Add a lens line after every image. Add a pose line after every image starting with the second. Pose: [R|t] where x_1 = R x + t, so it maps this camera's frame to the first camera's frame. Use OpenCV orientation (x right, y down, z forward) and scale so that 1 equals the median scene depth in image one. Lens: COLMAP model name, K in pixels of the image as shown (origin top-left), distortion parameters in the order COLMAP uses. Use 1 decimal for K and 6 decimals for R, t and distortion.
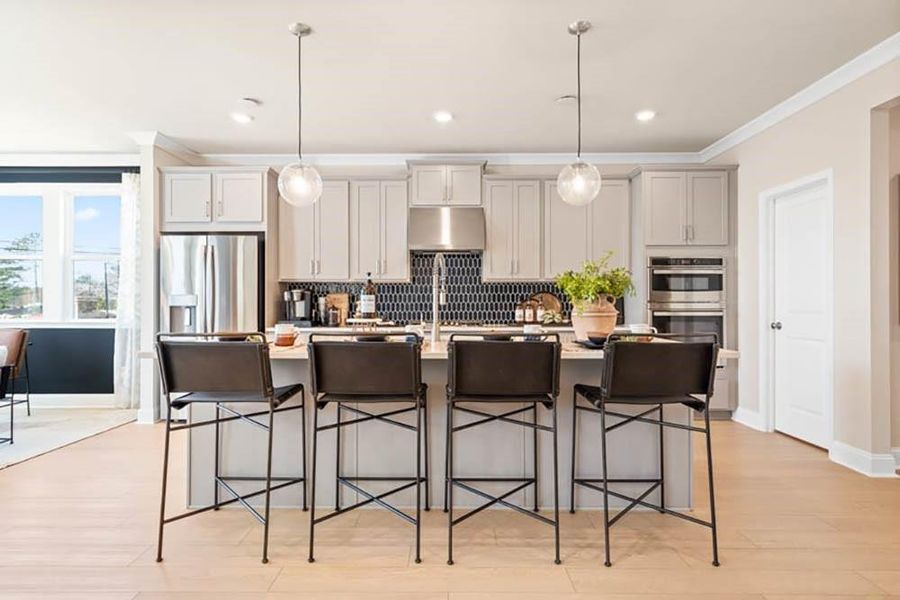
lens RADIAL K [[479.6, 0, 446.6], [0, 479.6, 304.0], [0, 0, 1]] dist [-0.003220, -0.000460]
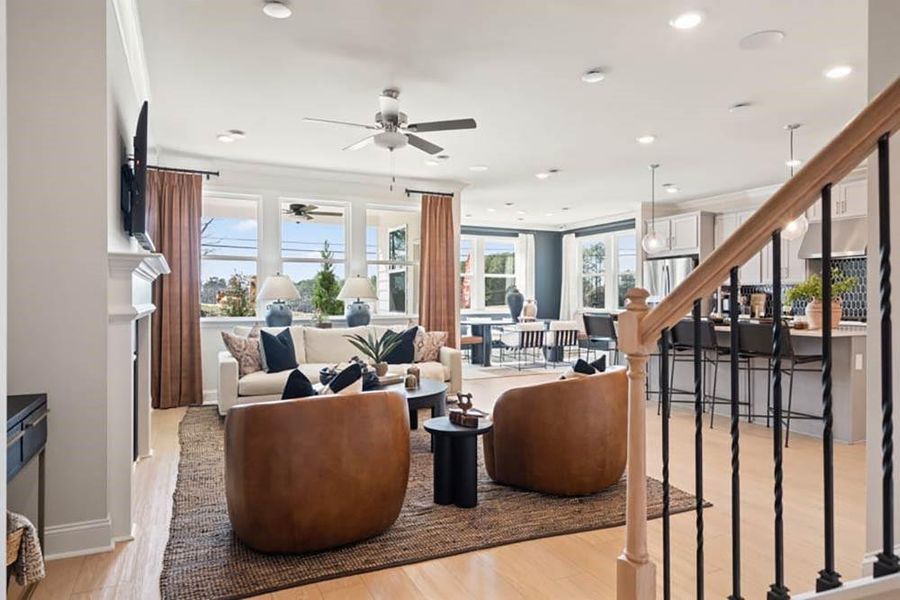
lens RADIAL K [[545.8, 0, 450.0], [0, 545.8, 300.0], [0, 0, 1]] dist [0.023281, 0.000136]
pose [[0.440719, 0.003458, -0.897638, 0.813058], [-0.001426, 0.999994, 0.003152, -0.008156], [0.897644, -0.000110, 0.440721, -0.462847]]
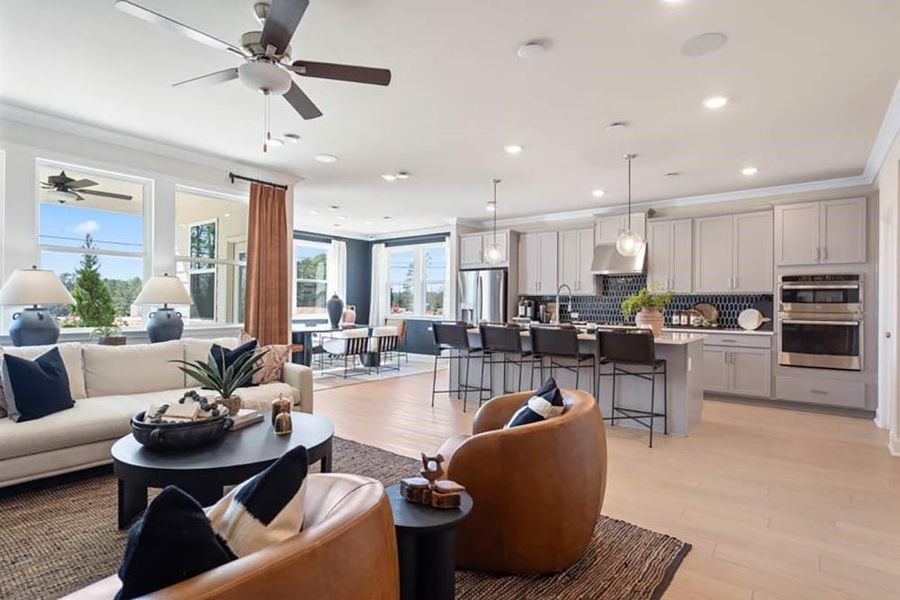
lens RADIAL K [[464.3, 0, 448.1], [0, 464.3, 301.8], [0, 0, 1]] dist [0.003242, 0.000339]
pose [[0.789439, 0.006097, -0.613798, 0.465980], [-0.011572, 0.999921, -0.004951, -0.013627], [0.613720, 0.011011, 0.789447, -0.441309]]
